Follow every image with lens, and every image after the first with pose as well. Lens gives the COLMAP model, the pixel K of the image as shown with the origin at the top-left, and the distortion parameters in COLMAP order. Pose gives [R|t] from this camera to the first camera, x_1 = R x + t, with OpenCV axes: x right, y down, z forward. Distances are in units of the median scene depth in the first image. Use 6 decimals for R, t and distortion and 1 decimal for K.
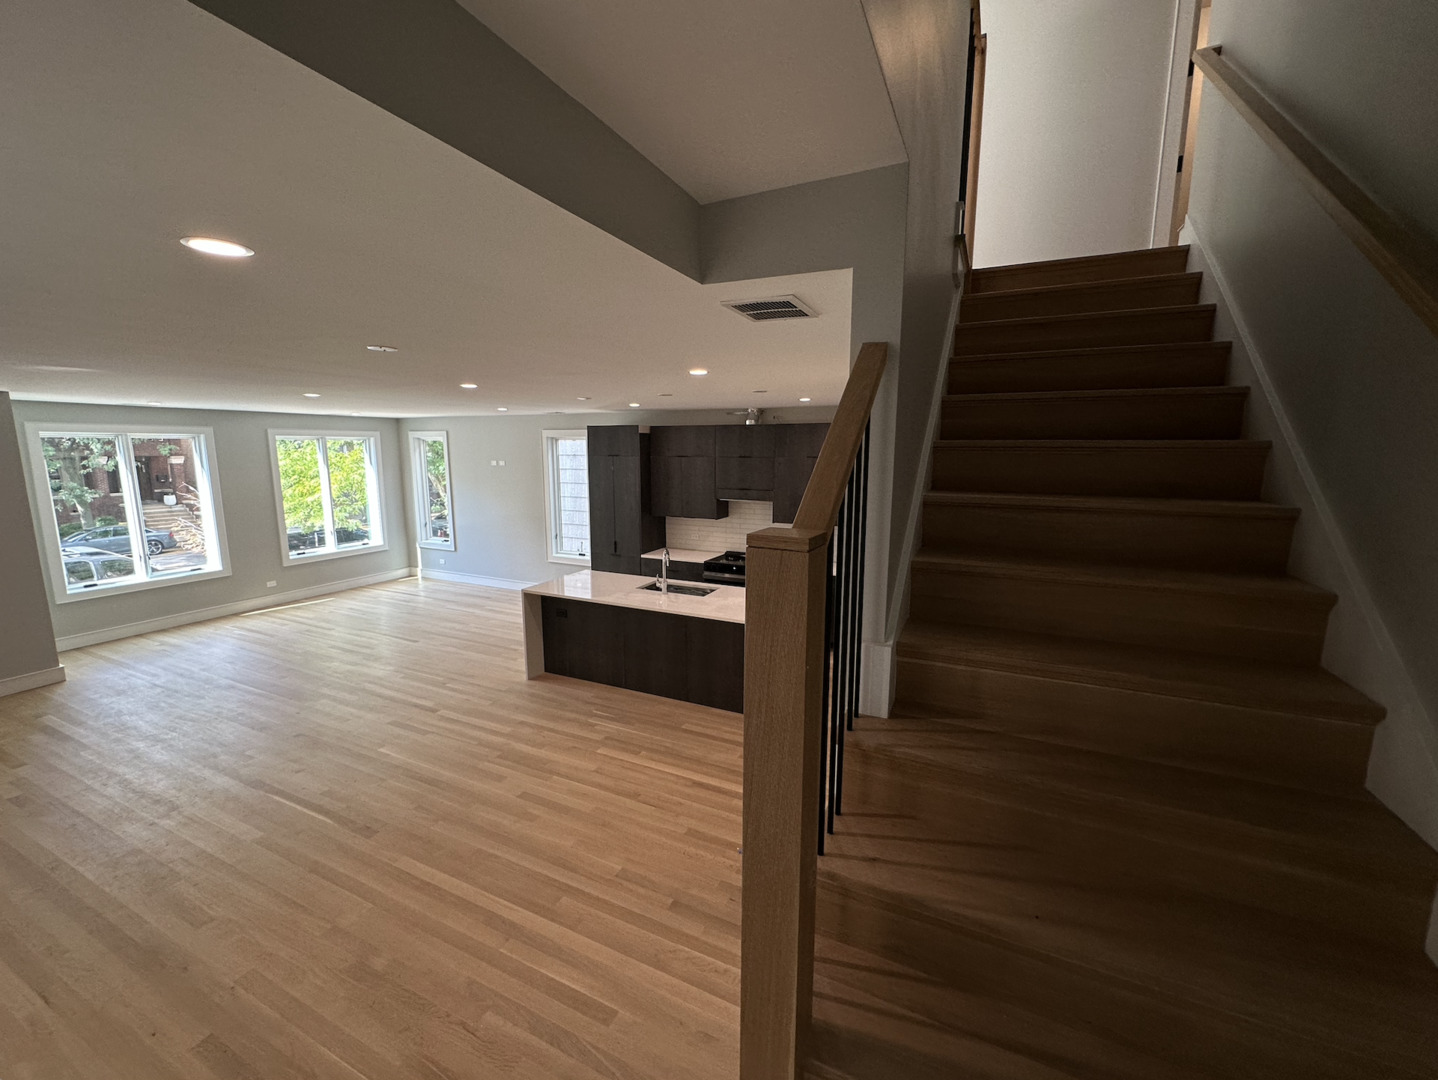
lens RADIAL K [[578.2, 0, 719.0], [0, 578.2, 540.0], [0, 0, 1]] dist [-0.001824, -0.000119]
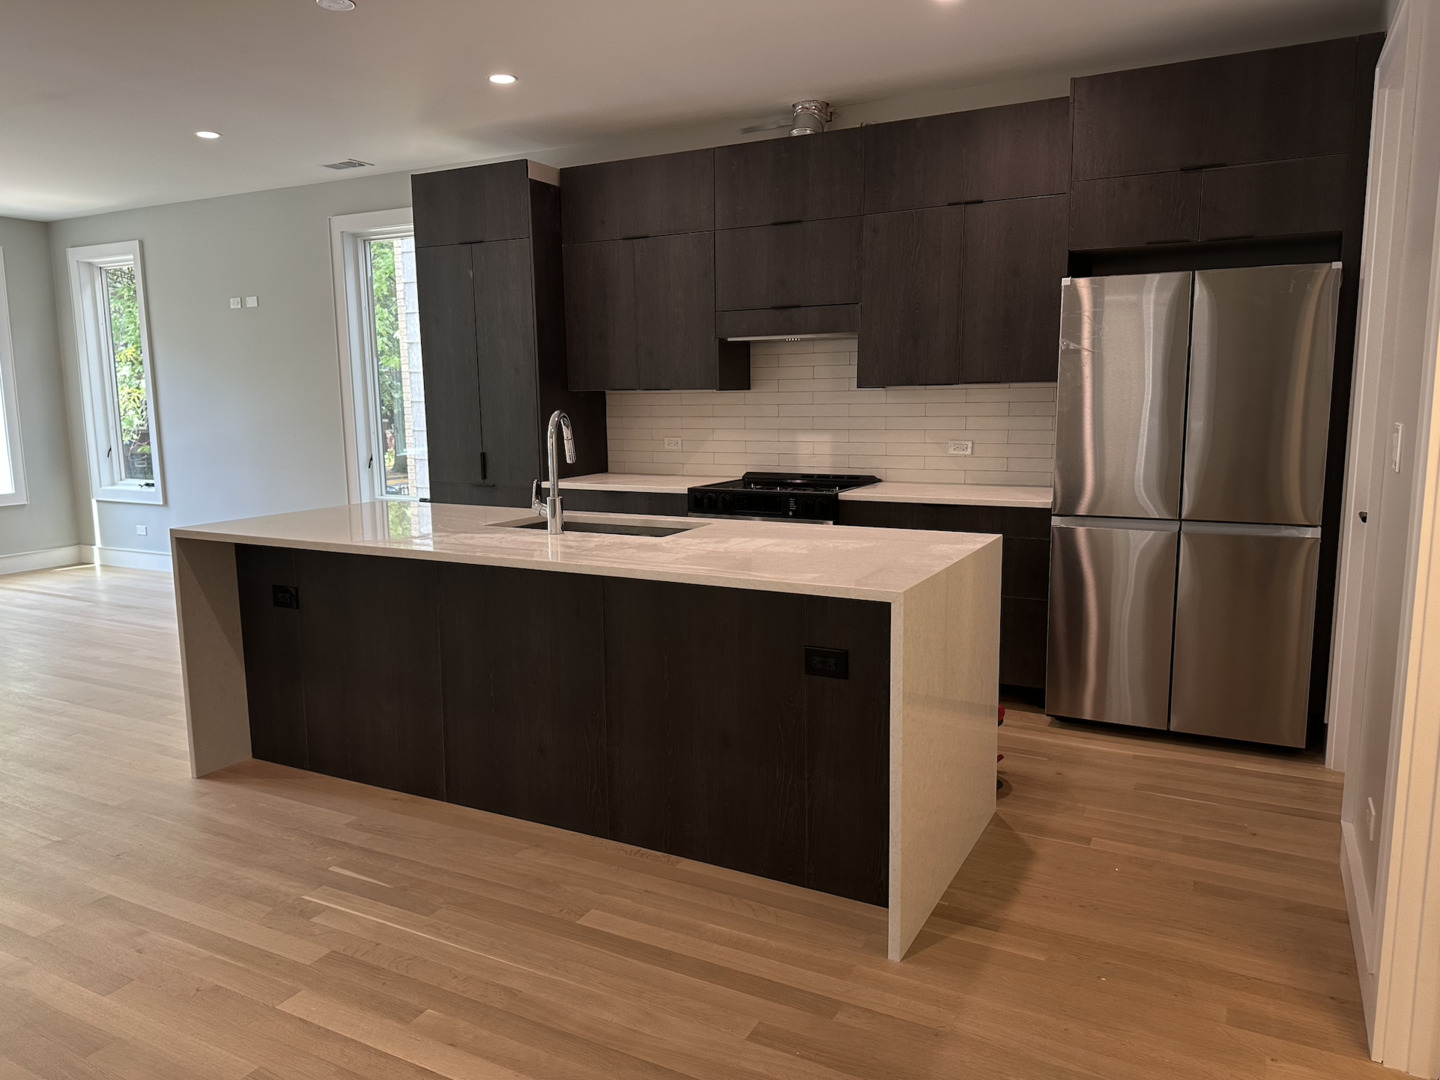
lens RADIAL K [[1006.3, 0, 704.3], [0, 1006.3, 541.4], [0, 0, 1]] dist [0.080668, -0.106000]
pose [[0.998122, -0.007533, -0.060786, 0.027901], [0.006926, 0.999924, -0.010190, 0.081240], [0.060858, 0.009750, 0.998099, 0.299194]]
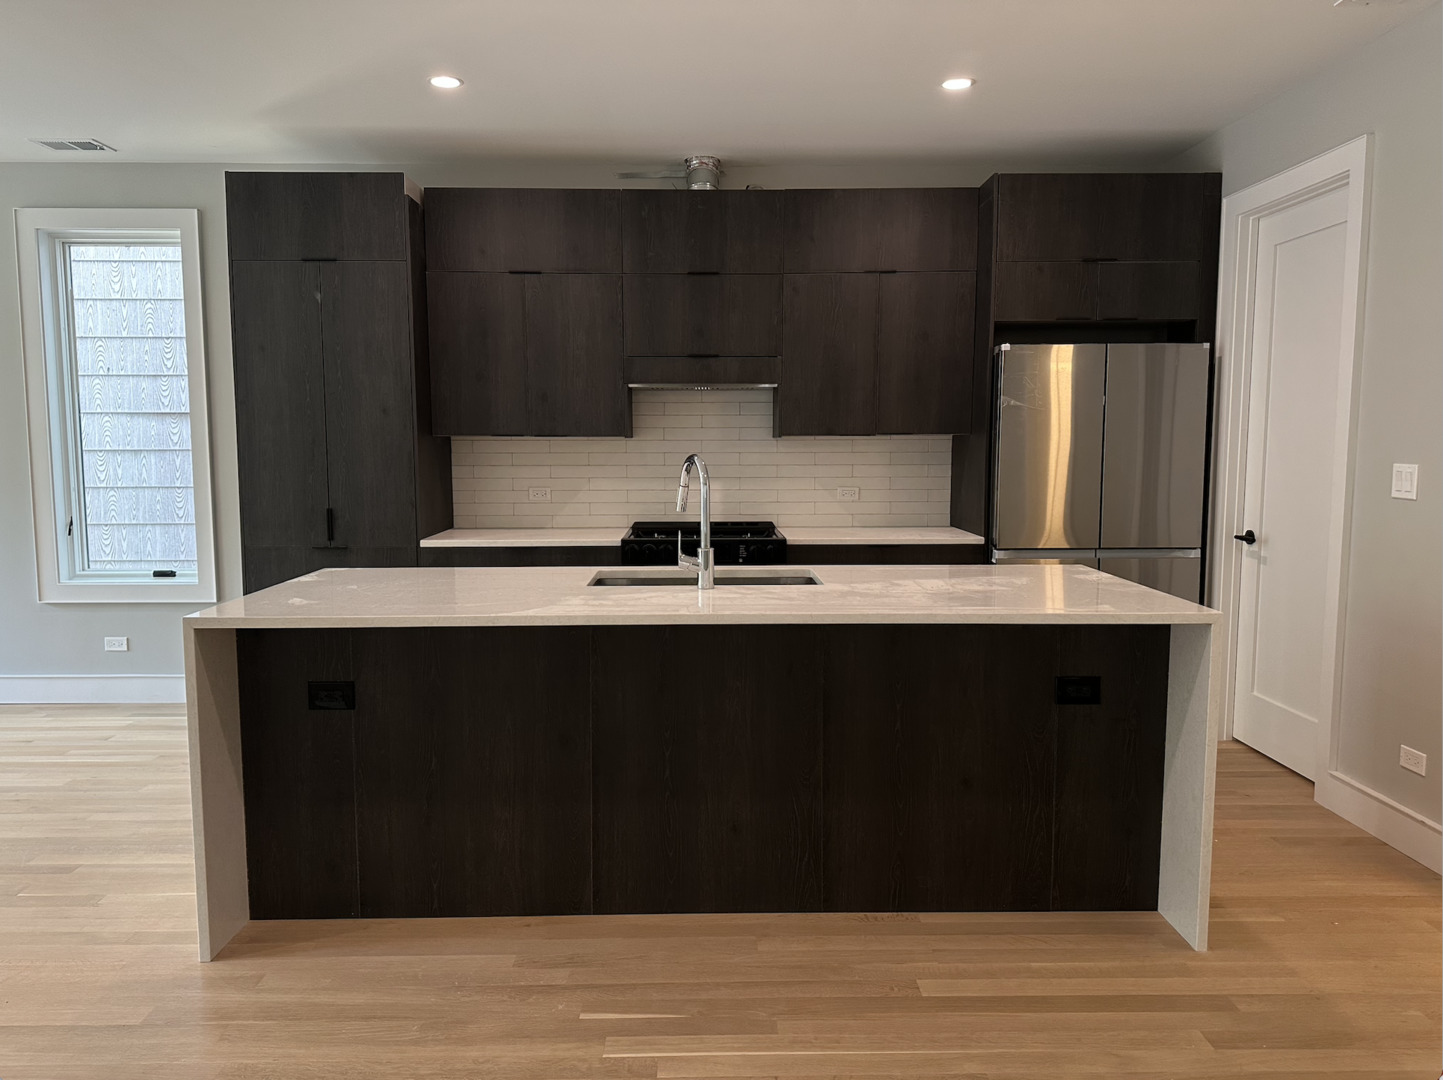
lens RADIAL K [[1008.4, 0, 705.7], [0, 1008.4, 541.4], [0, 0, 1]] dist [0.080668, -0.106000]
pose [[0.899862, -0.049797, 0.433323, -0.261017], [0.074997, 0.996330, -0.041245, 0.069440], [-0.429679, 0.069613, 0.900294, 0.376103]]
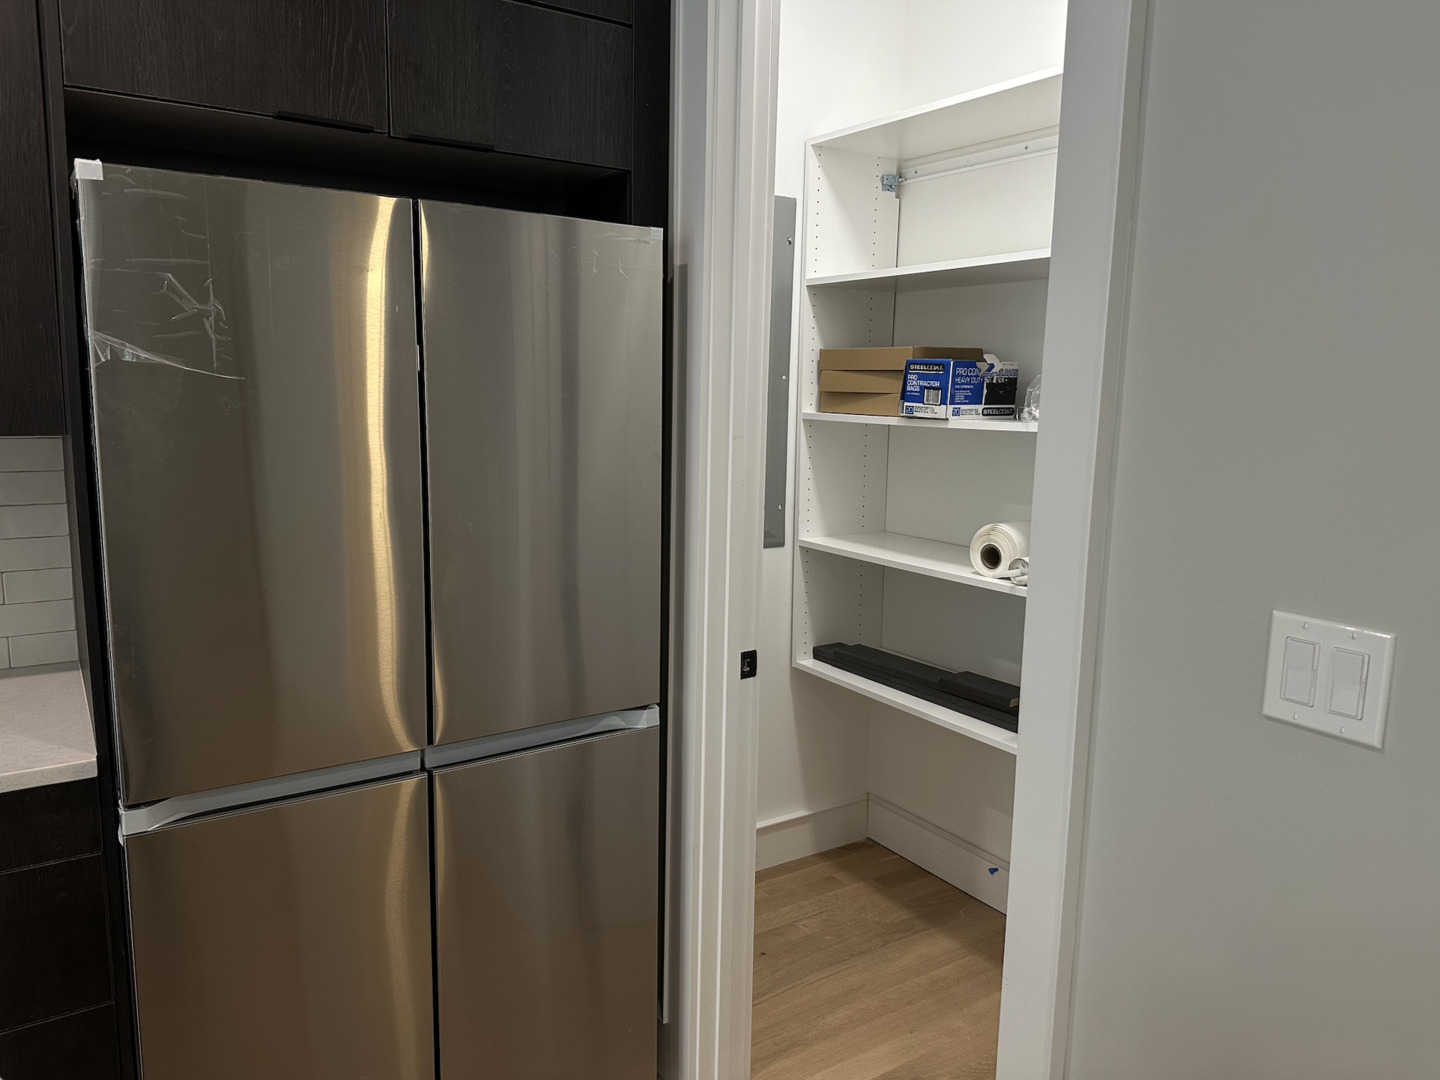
lens RADIAL K [[937.2, 0, 720.0], [0, 937.2, 540.0], [0, 0, 1]] dist [0.003961, -0.002600]
pose [[0.506905, -0.130705, 0.852035, 0.094233], [0.119148, 0.989574, 0.080919, 0.005427], [-0.853728, 0.060500, 0.517193, 0.672483]]
